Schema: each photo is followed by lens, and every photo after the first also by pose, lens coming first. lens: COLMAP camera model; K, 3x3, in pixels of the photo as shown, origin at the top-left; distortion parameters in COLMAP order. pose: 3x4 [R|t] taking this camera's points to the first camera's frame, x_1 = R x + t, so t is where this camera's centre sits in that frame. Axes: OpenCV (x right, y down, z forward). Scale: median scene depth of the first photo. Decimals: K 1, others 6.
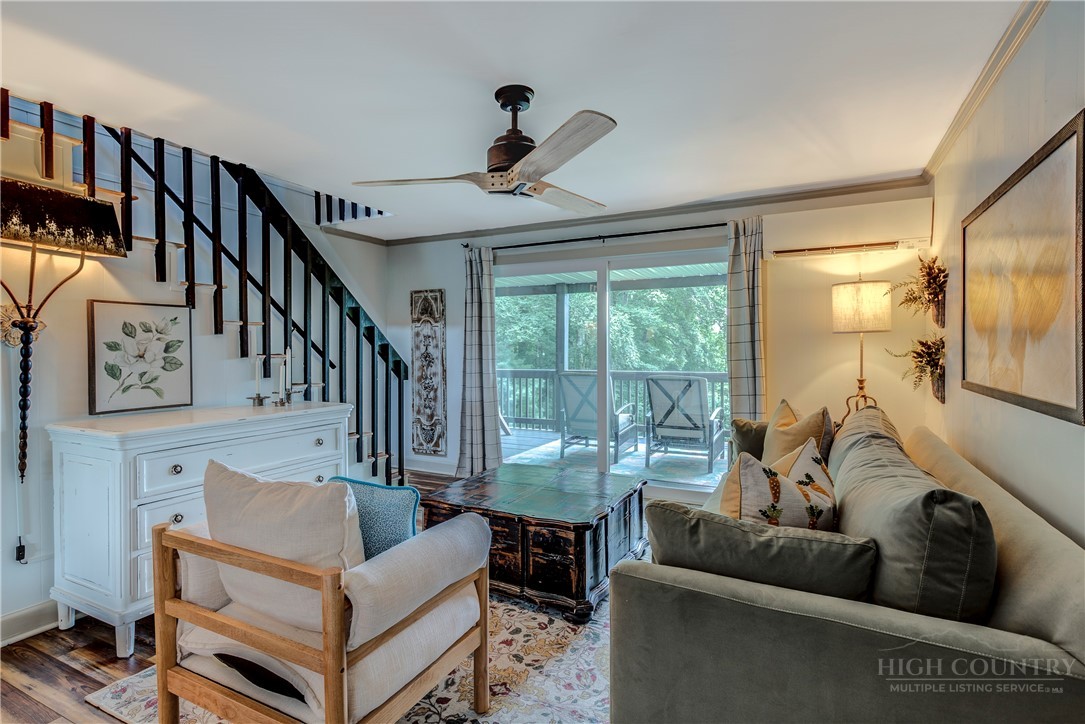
lens RADIAL K [[529.4, 0, 547.5], [0, 529.4, 355.2], [0, 0, 1]] dist [0.001609, 0.000178]
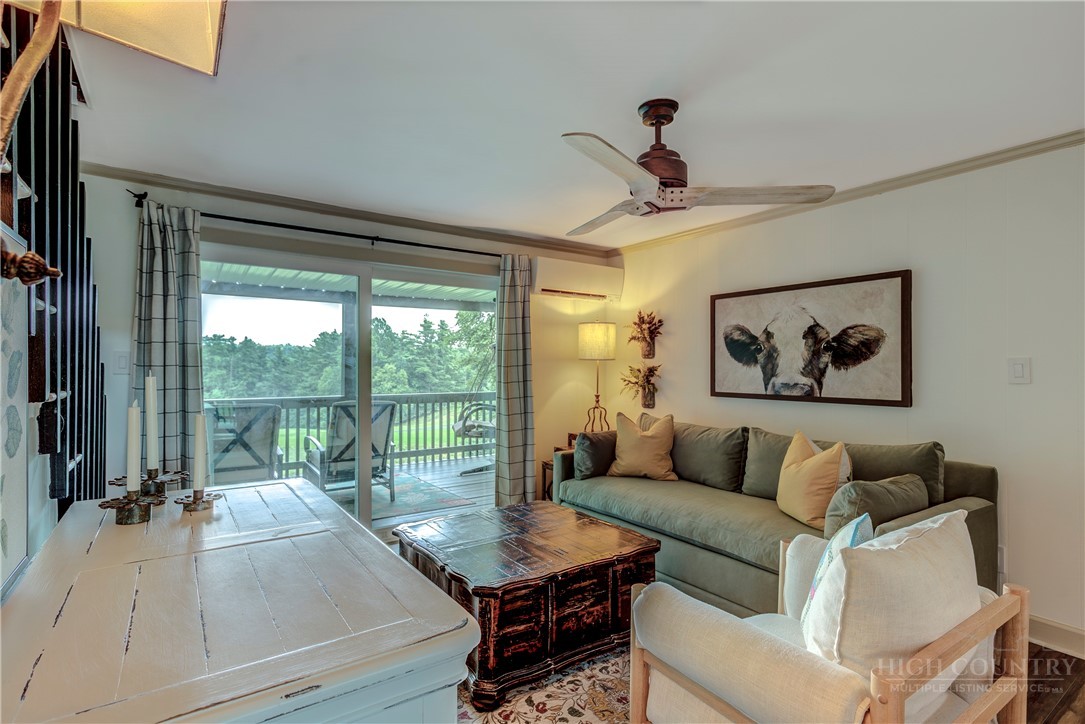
lens RADIAL K [[534.0, 0, 538.7], [0, 534.0, 366.0], [0, 0, 1]] dist [0.002113, 0.009308]
pose [[0.478659, 0.007740, 0.877967, -0.647359], [0.006295, 0.999905, -0.012247, -0.011588], [-0.877978, 0.011389, 0.478565, 0.468537]]
